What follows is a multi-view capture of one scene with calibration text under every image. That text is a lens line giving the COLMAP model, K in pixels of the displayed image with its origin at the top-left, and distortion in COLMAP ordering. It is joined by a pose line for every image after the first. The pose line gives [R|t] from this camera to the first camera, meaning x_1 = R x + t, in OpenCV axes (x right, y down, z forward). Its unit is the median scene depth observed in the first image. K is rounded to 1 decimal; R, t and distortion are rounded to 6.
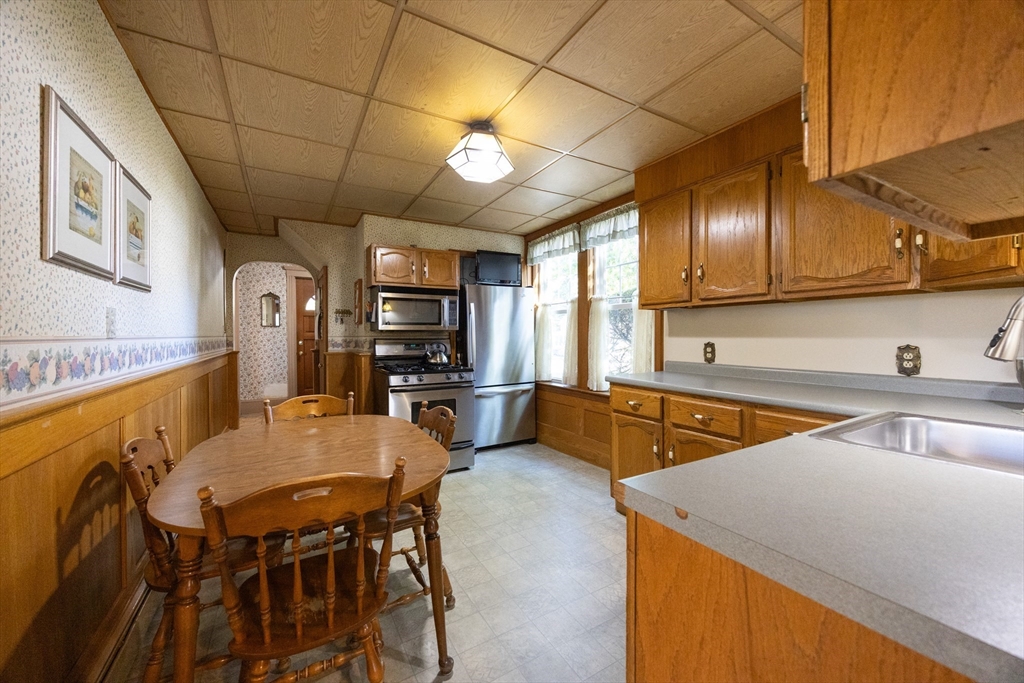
lens RADIAL K [[391.6, 0, 511.9], [0, 391.6, 338.3], [0, 0, 1]] dist [-0.009667, 0.002252]
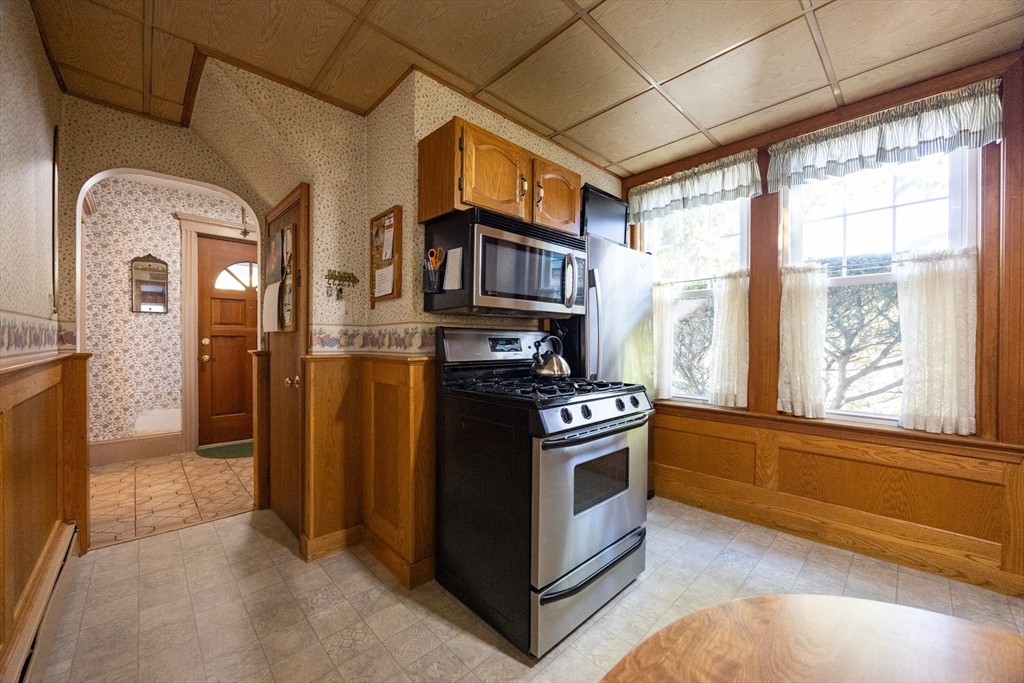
lens RADIAL K [[391.6, 0, 511.6], [0, 391.6, 342.7], [0, 0, 1]] dist [-0.009667, 0.002252]
pose [[0.972394, 0.006962, 0.233241, -0.344819], [-0.006662, 0.999976, -0.002071, 0.018845], [-0.233249, 0.000459, 0.972417, 0.465340]]
